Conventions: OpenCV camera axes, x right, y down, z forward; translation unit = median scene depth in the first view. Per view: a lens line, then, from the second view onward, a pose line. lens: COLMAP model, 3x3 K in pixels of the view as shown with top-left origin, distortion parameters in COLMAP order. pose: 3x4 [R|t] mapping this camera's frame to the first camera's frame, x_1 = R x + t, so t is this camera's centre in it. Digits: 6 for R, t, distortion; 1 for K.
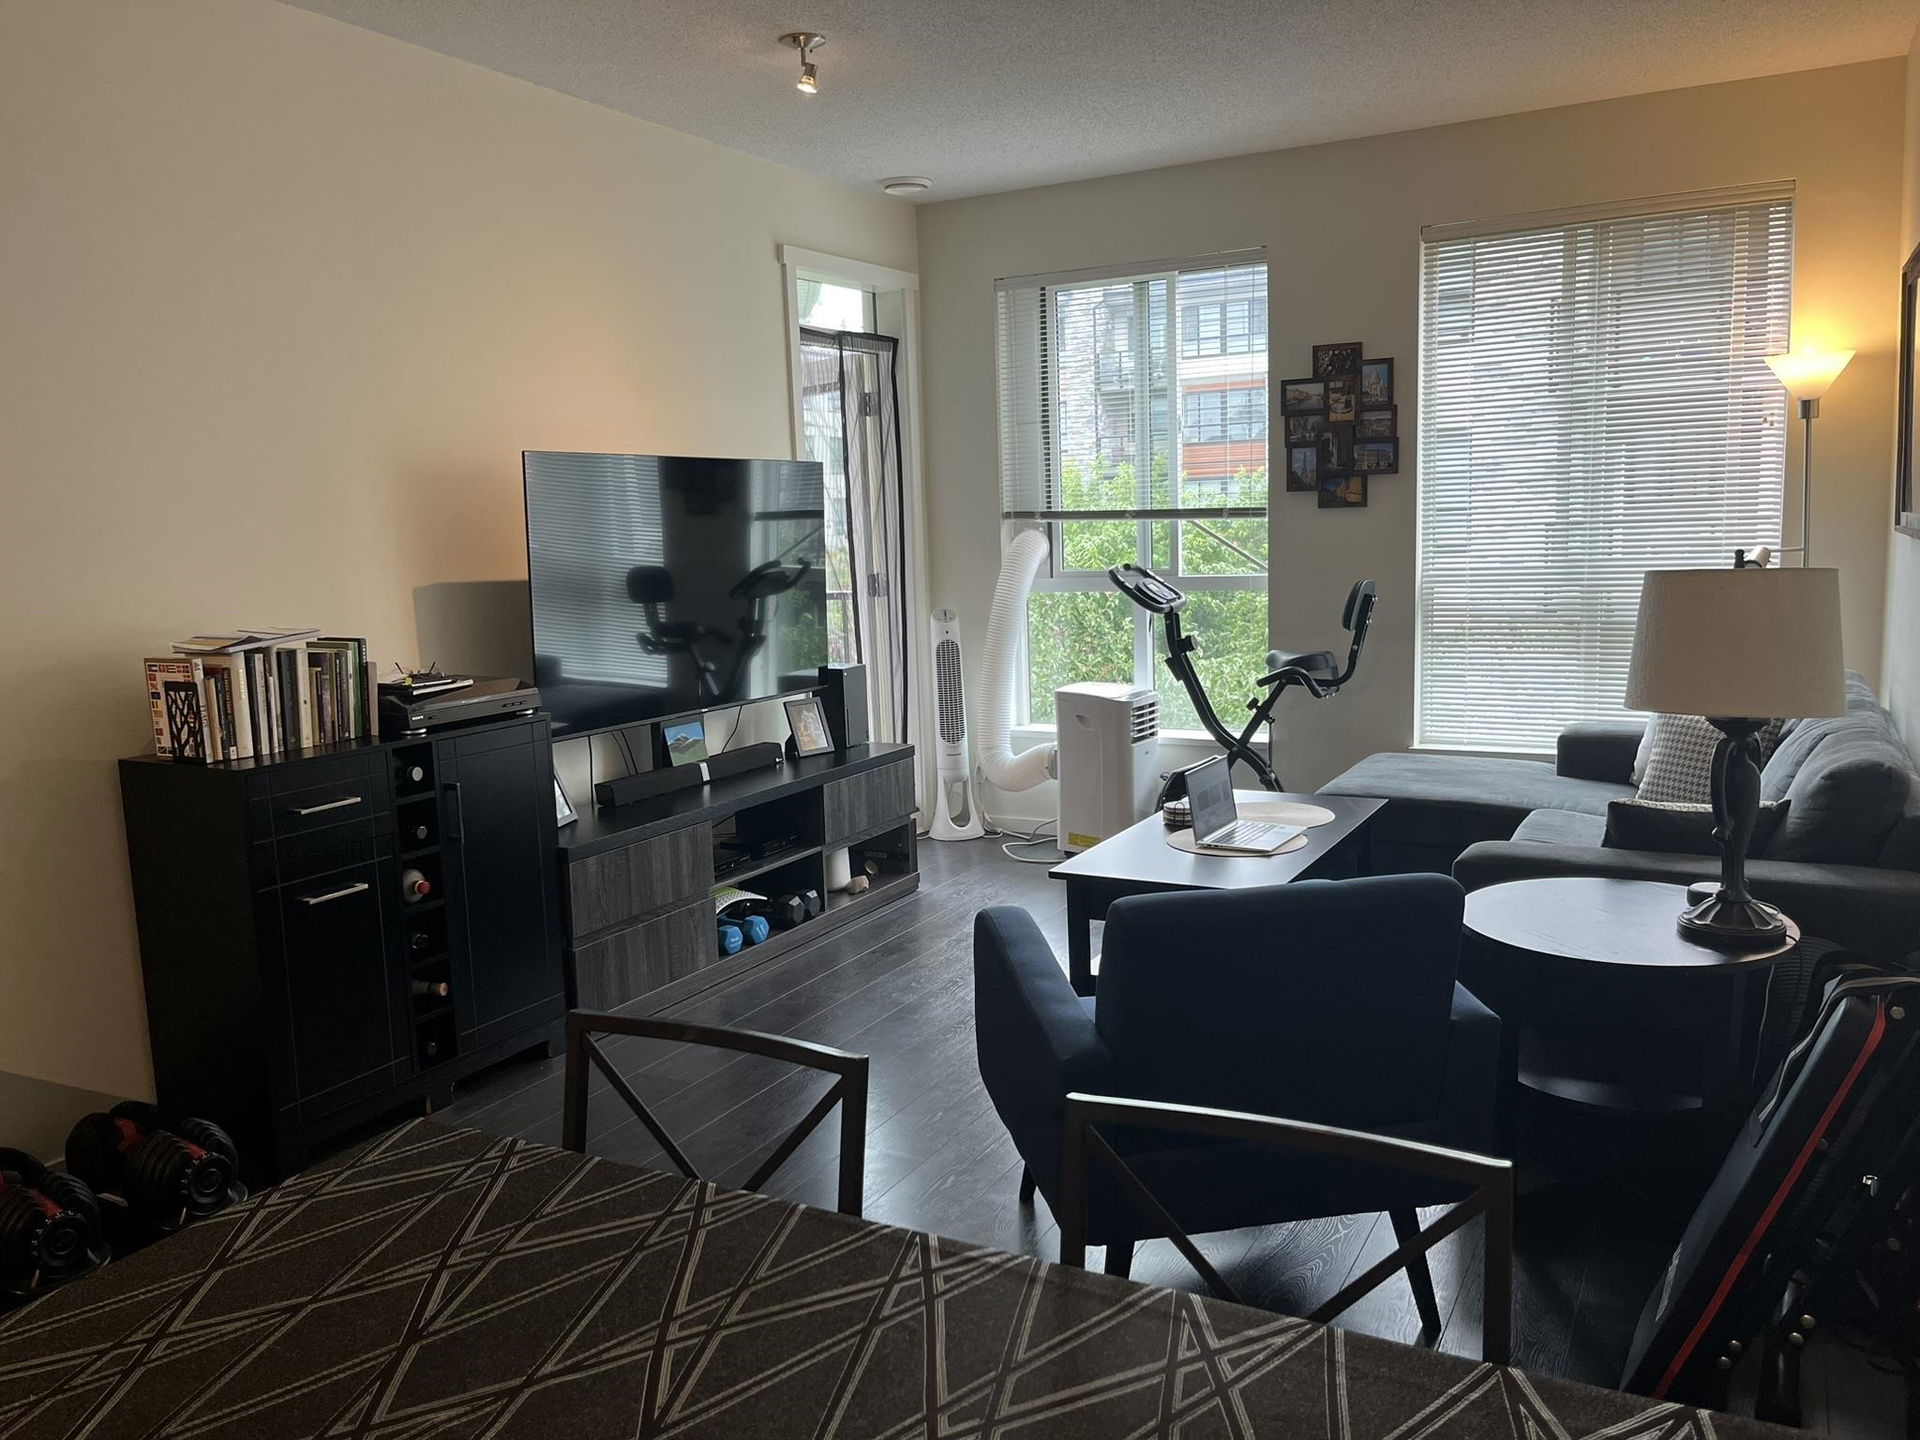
lens RADIAL K [[1457.8, 0, 960.8], [0, 1457.8, 724.5], [0, 0, 1]] dist [0.059701, -0.077241]
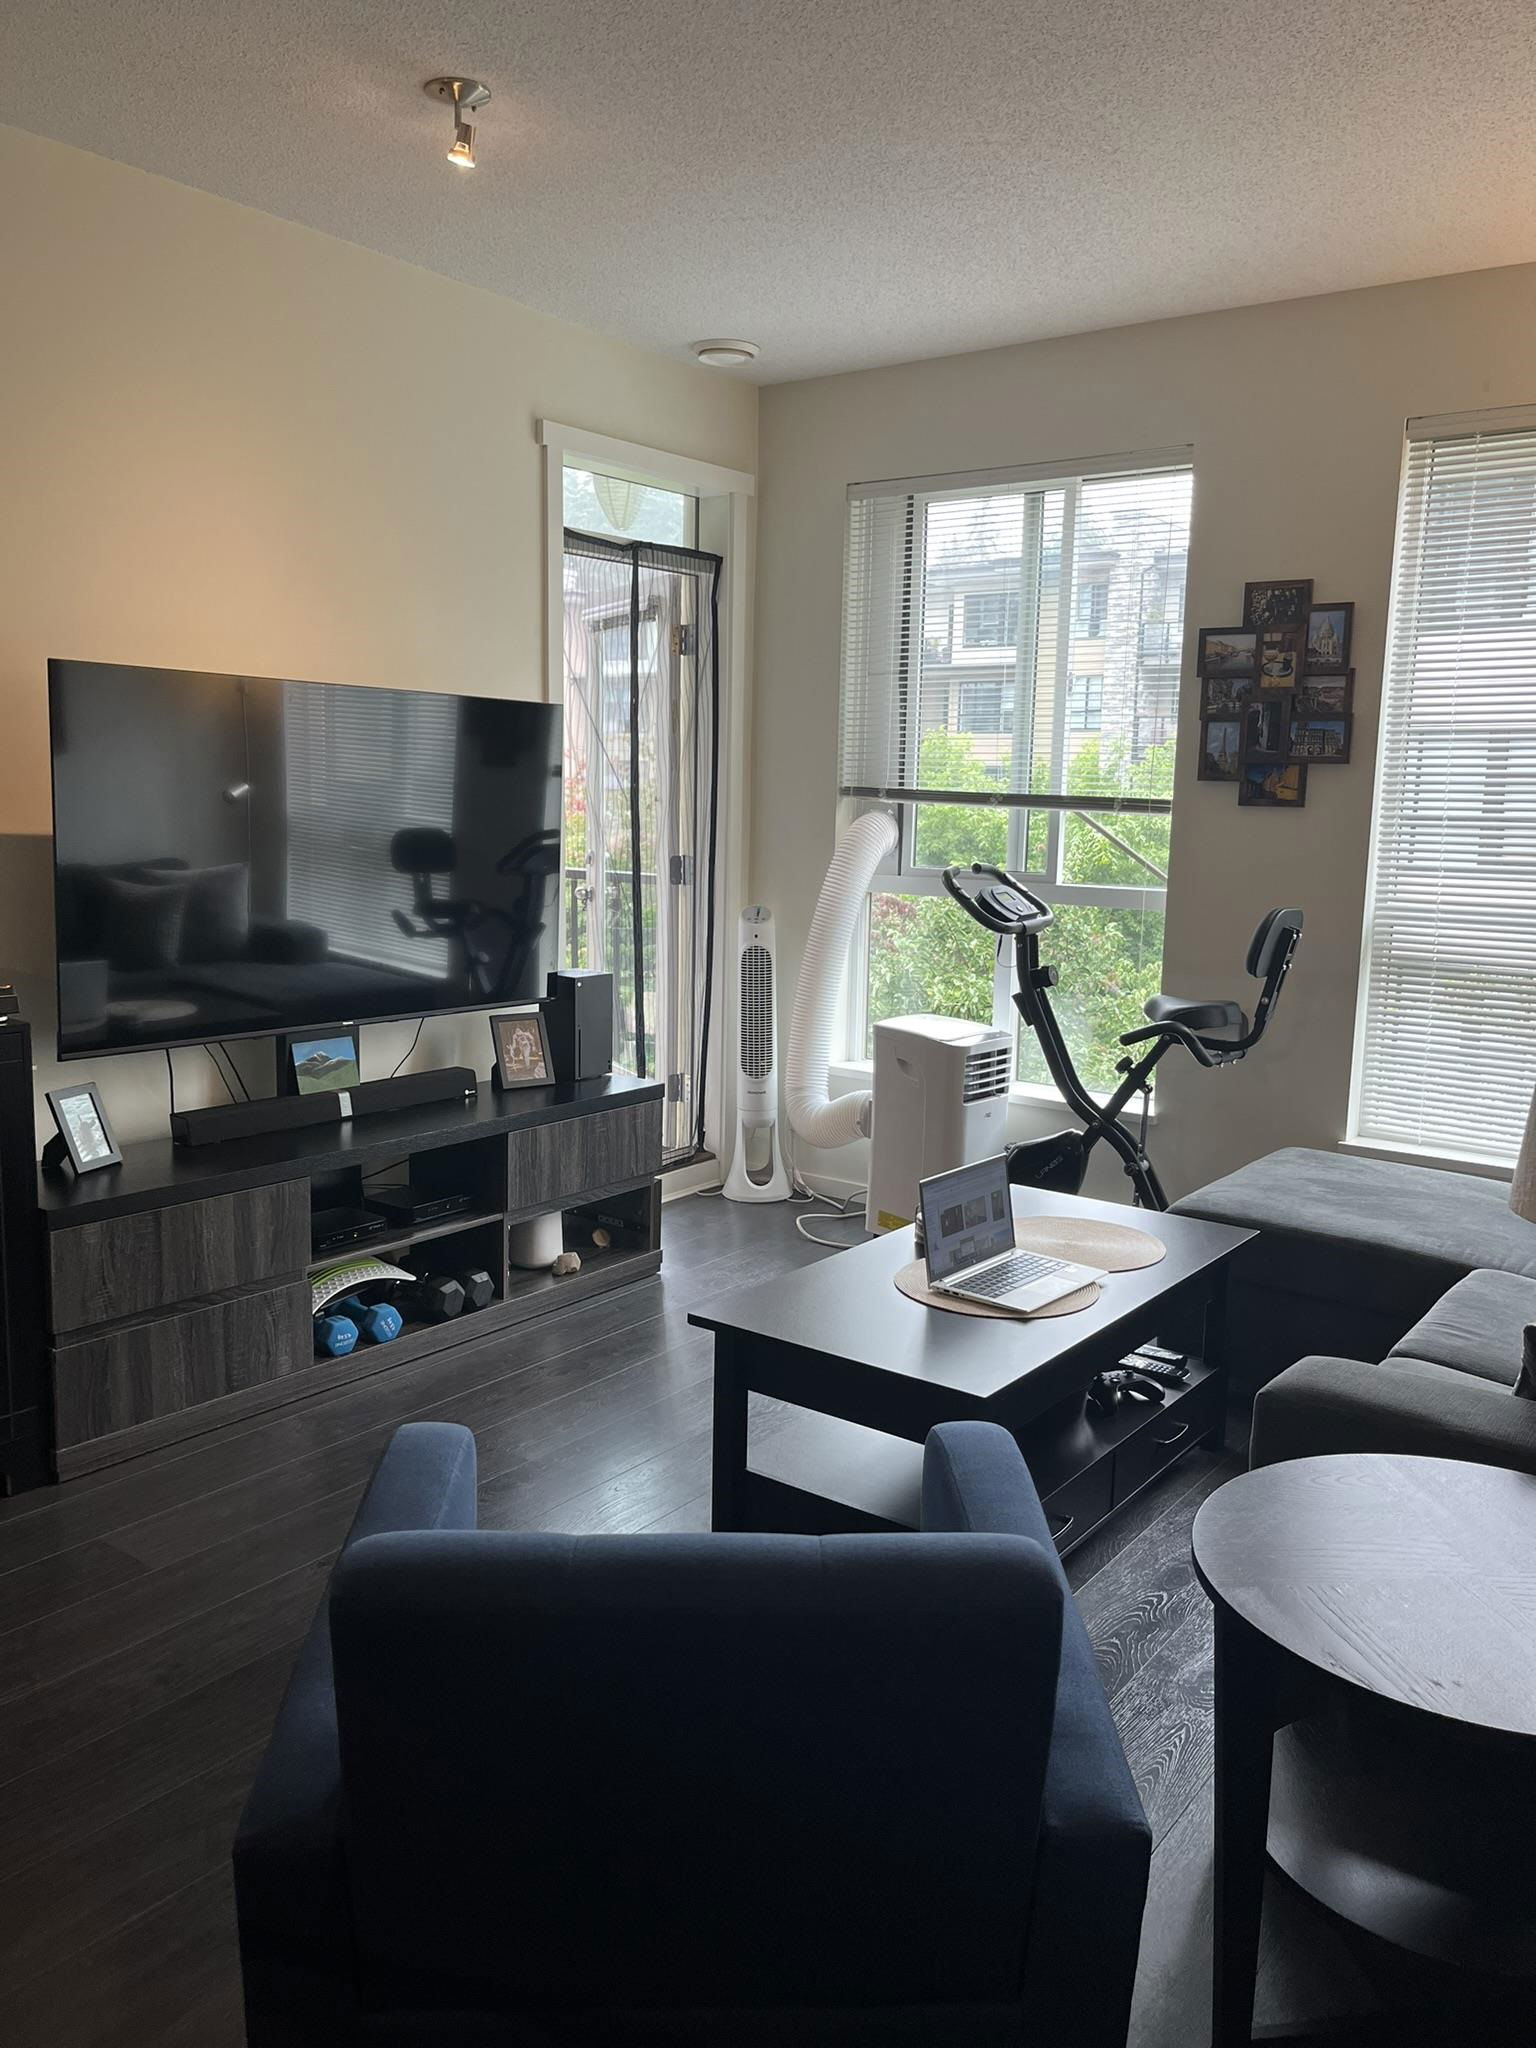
lens RADIAL K [[1555.0, 0, 787.6], [0, 1555.0, 1029.3], [0, 0, 1]] dist [0.059701, -0.077241]
pose [[0.989661, 0.077669, -0.120577, 0.128499], [-0.076434, 0.996964, 0.014842, -0.031626], [0.121363, -0.005472, 0.992593, 0.202401]]
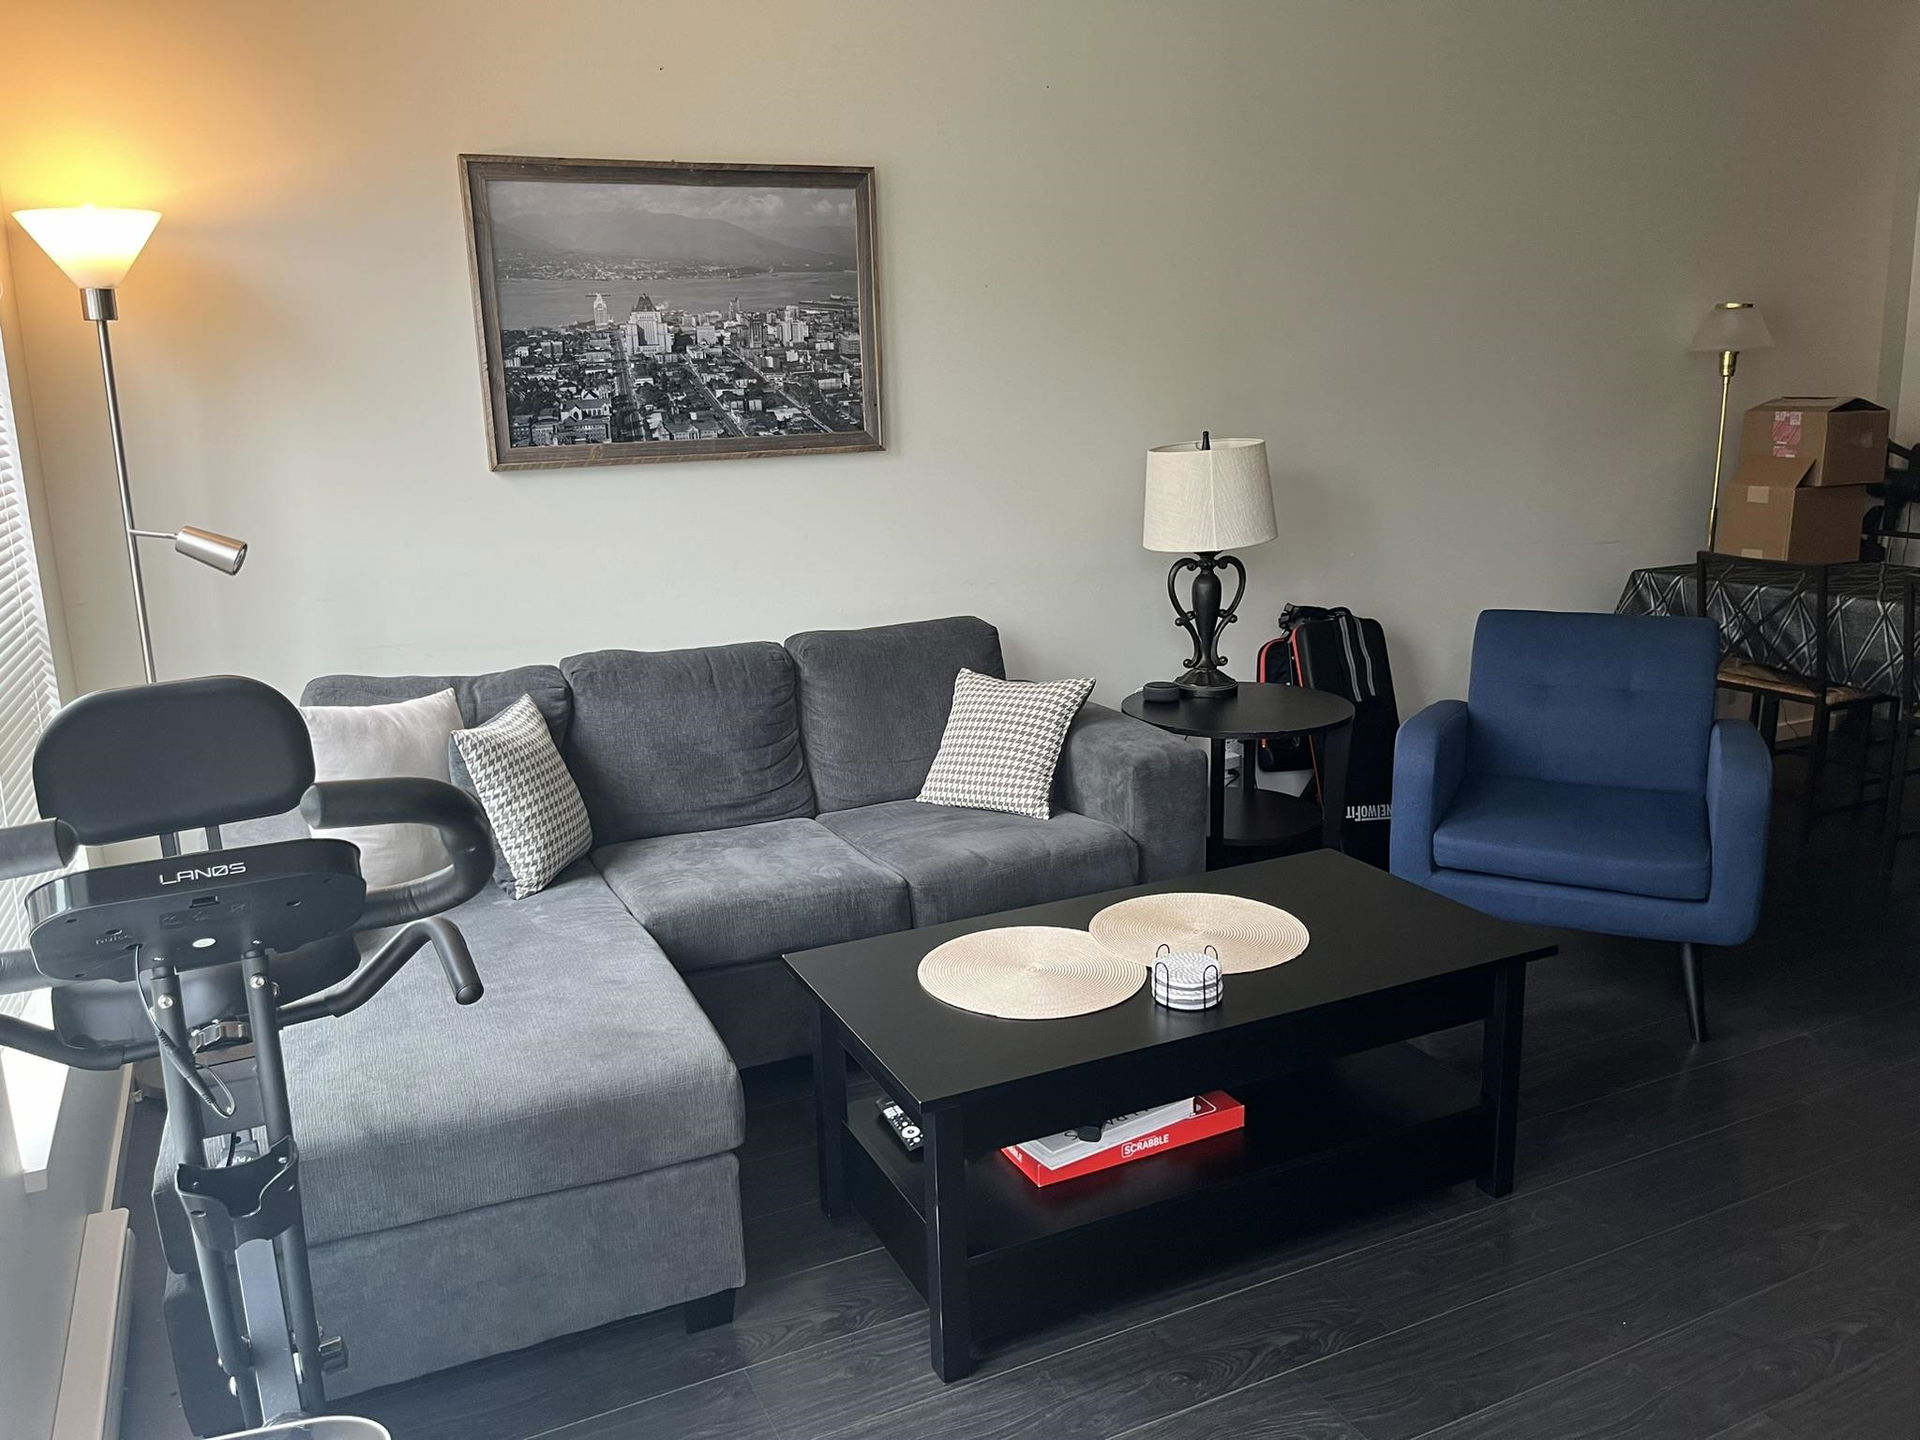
lens RADIAL K [[1457.8, 0, 951.7], [0, 1457.8, 716.2], [0, 0, 1]] dist [0.059701, -0.077241]
pose [[-0.810018, -0.076209, 0.581432, -0.066111], [0.140375, 0.937491, 0.318441, -0.171859], [-0.569356, 0.339561, -0.748687, 1.134954]]
